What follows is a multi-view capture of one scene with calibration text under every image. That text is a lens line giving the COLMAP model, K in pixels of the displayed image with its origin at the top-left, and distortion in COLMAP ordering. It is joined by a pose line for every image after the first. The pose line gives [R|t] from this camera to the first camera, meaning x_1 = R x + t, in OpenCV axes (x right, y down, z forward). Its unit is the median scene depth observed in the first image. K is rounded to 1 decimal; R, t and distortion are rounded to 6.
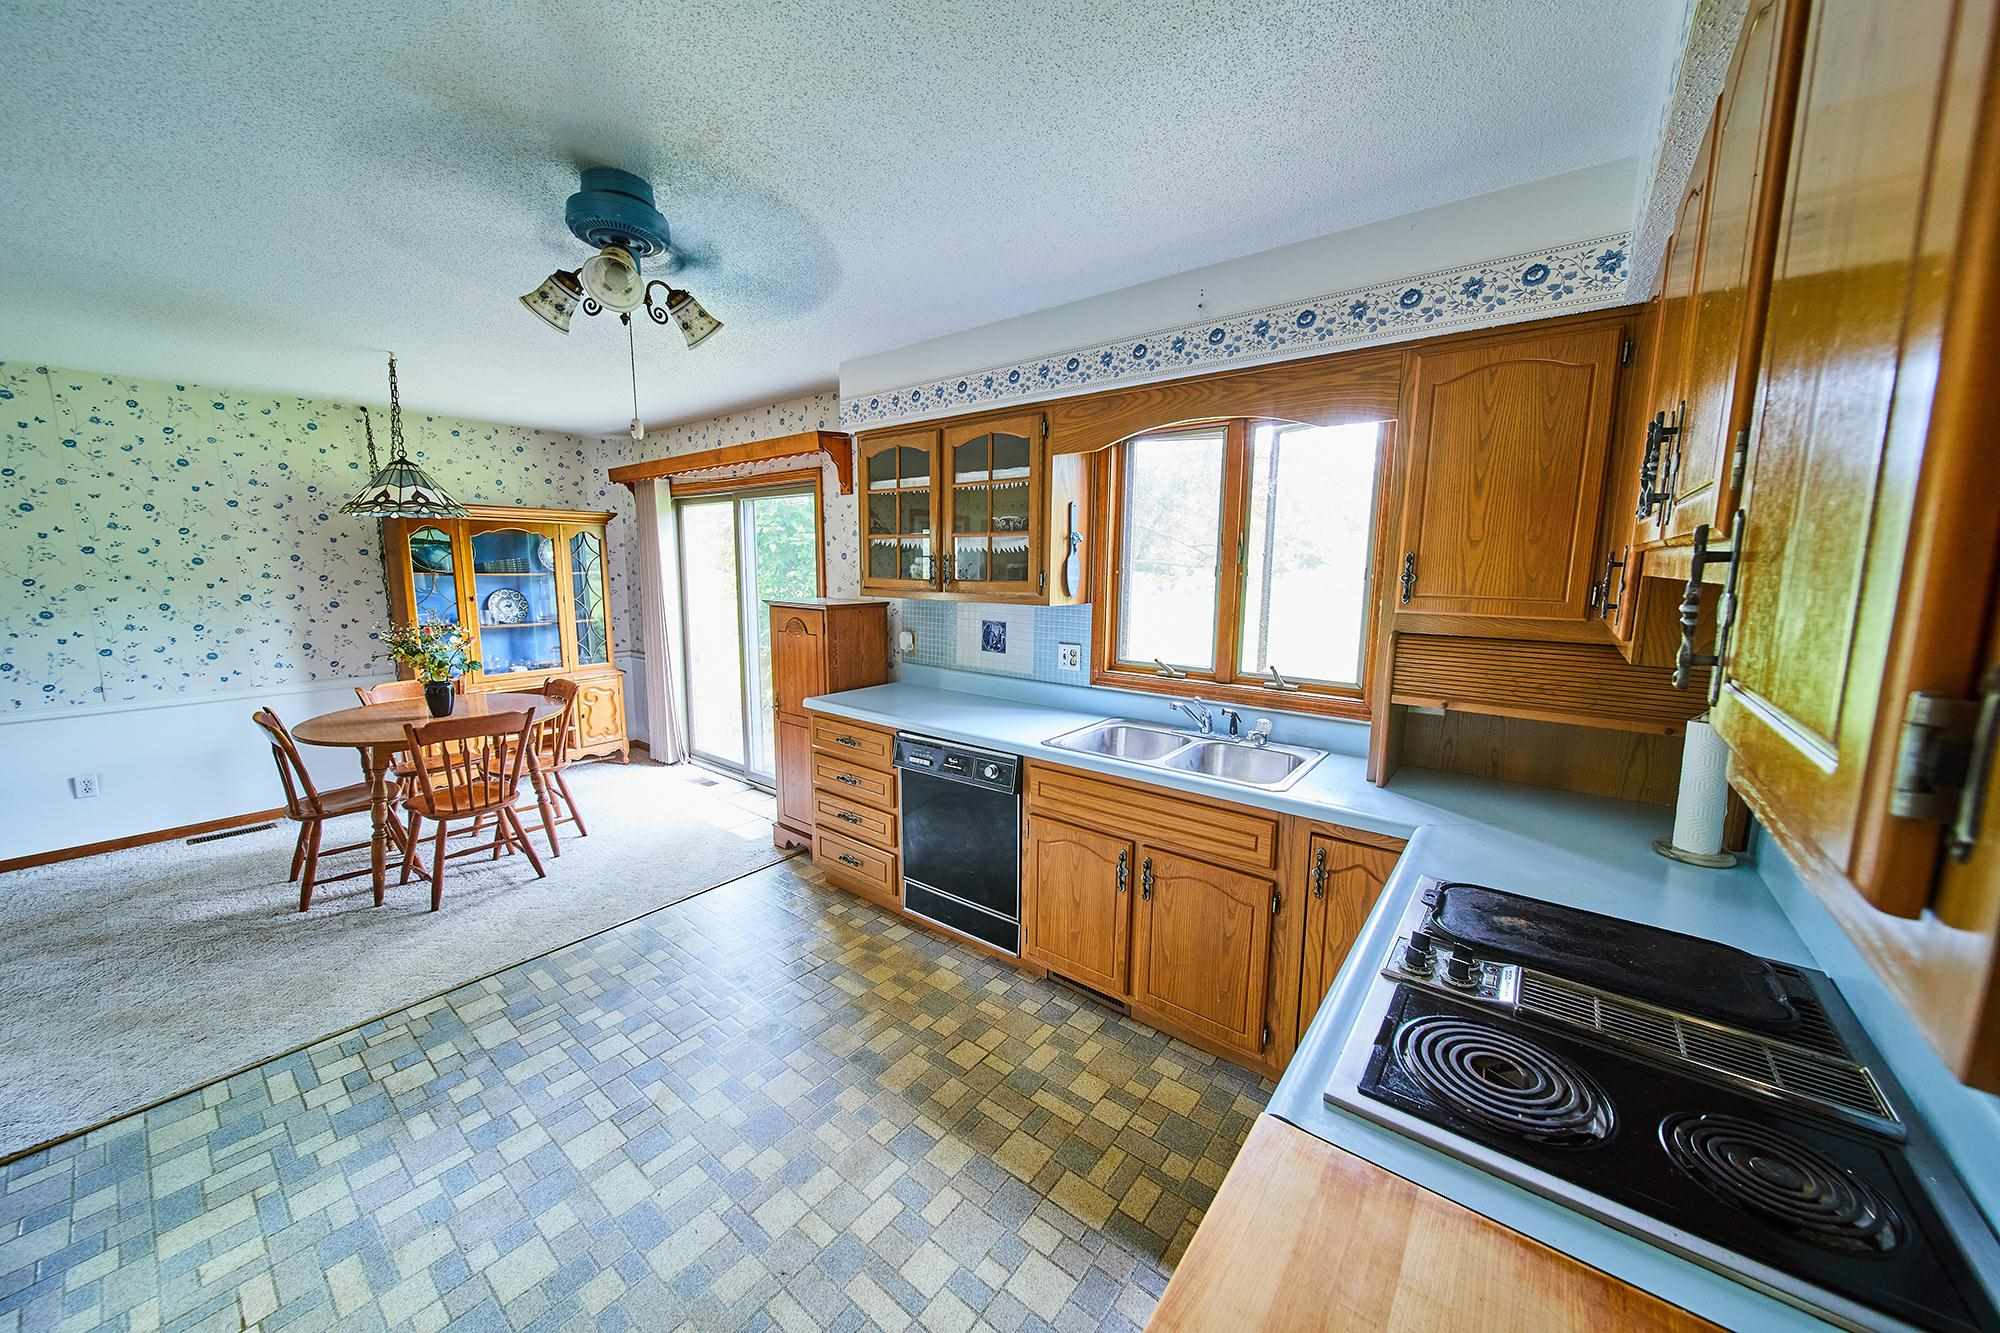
lens RADIAL K [[695.8, 0, 1000.6], [0, 695.8, 662.0], [0, 0, 1]] dist [-0.002215, -0.001489]
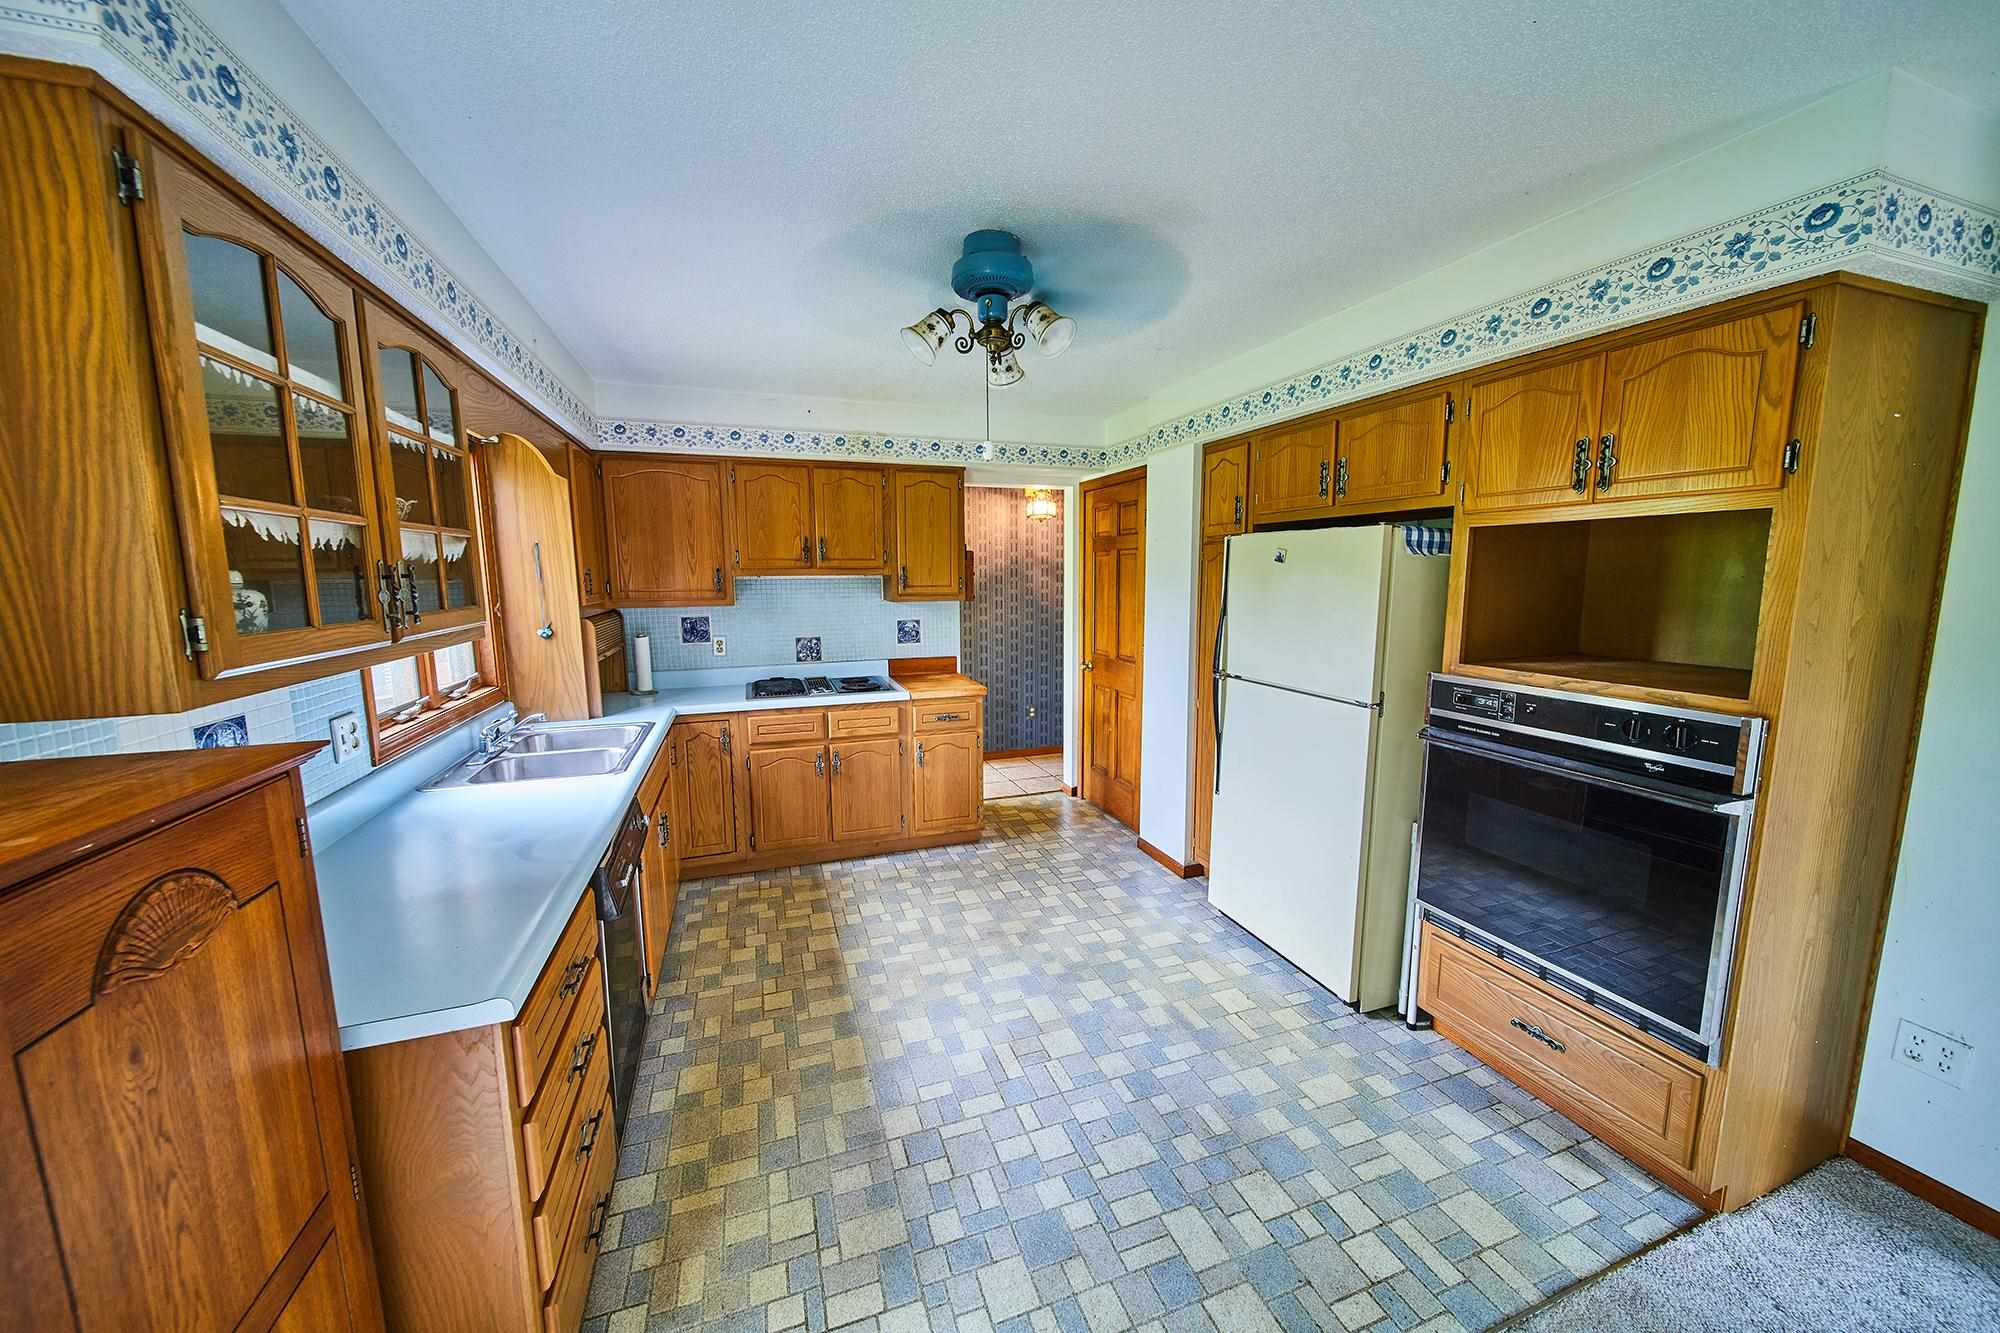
lens RADIAL K [[695.8, 0, 996.8], [0, 695.8, 663.6], [0, 0, 1]] dist [-0.002215, -0.001489]
pose [[-0.842789, -0.073035, 0.533266, -0.662007], [0.077797, 0.963818, 0.254955, -0.171024], [-0.532592, 0.256360, -0.806613, 1.135883]]
